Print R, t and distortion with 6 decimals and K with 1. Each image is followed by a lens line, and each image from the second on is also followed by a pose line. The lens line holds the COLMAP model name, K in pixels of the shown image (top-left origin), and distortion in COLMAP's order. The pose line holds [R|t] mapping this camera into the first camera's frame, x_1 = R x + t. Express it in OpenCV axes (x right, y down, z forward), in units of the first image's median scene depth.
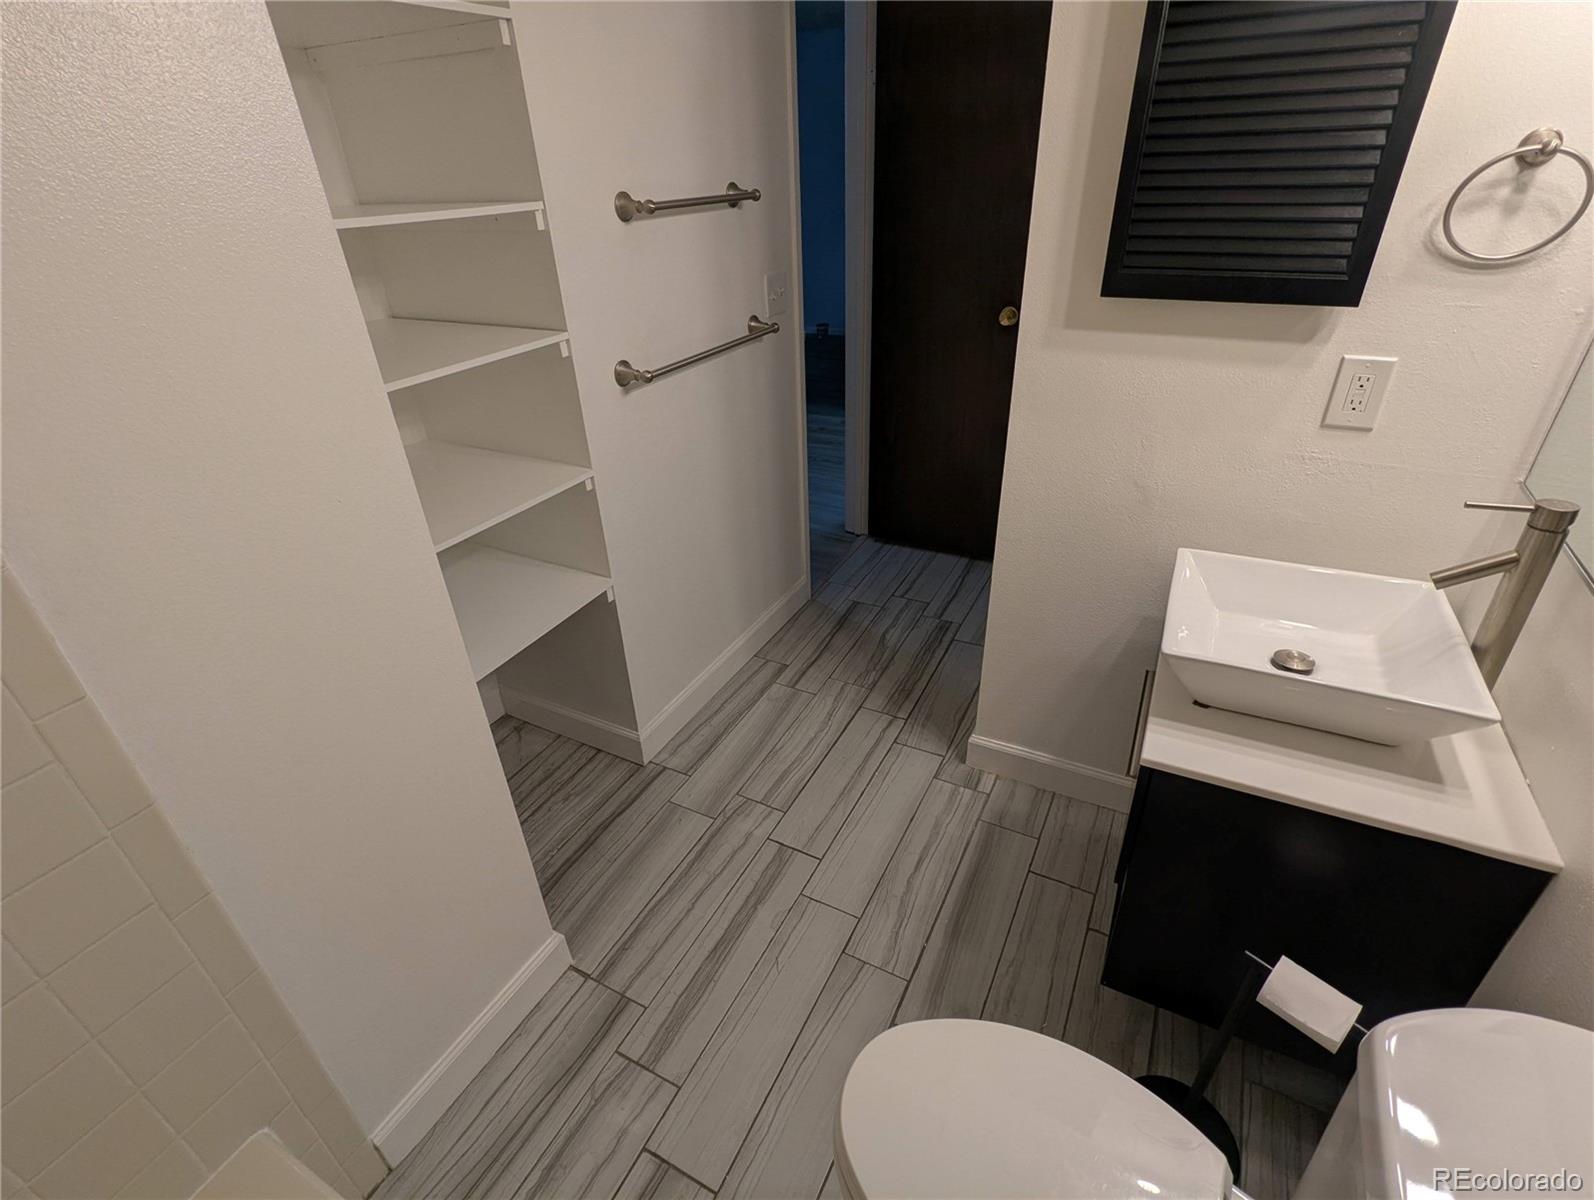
lens RADIAL K [[759.1, 0, 796.5], [0, 759.1, 601.8], [0, 0, 1]] dist [-0.000062, 0.000602]
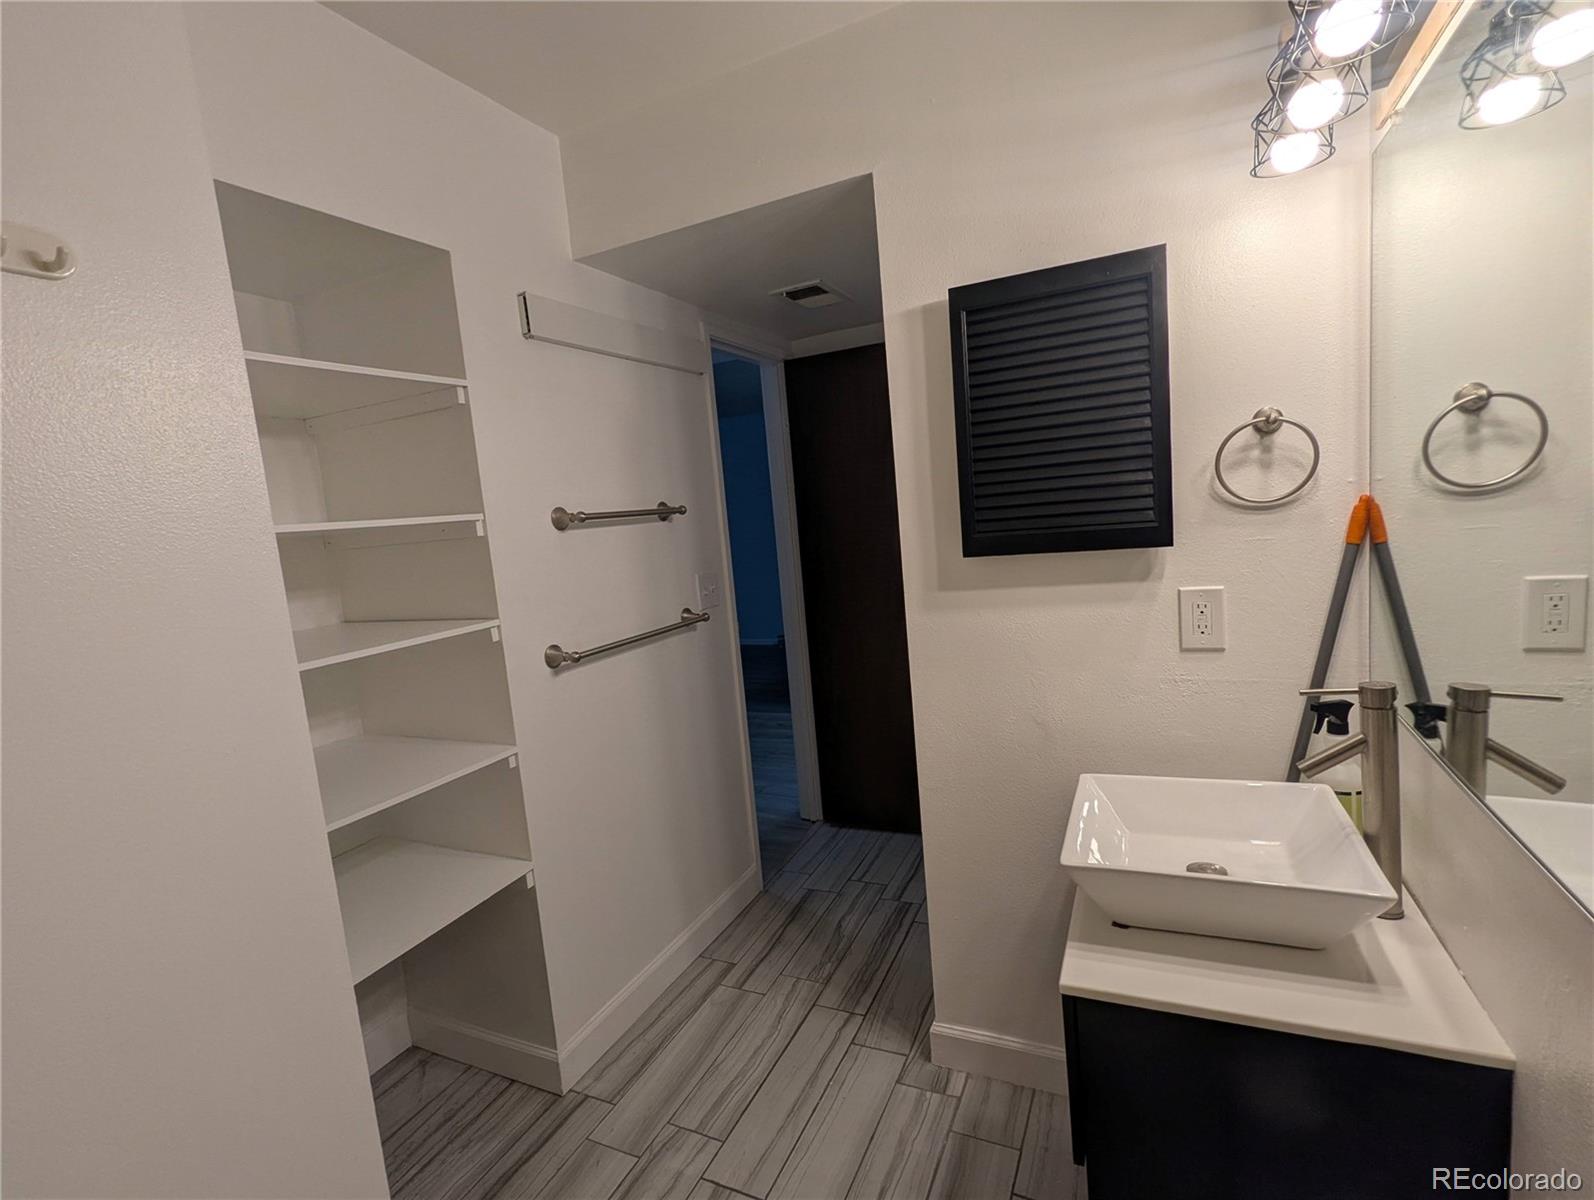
lens RADIAL K [[759.1, 0, 797.8], [0, 759.1, 601.6], [0, 0, 1]] dist [-0.000062, 0.000602]
pose [[0.997657, -0.058736, 0.035083, 0.084842], [0.067871, 0.914271, -0.399376, 0.082018], [-0.008618, 0.400822, 0.916116, -0.019647]]
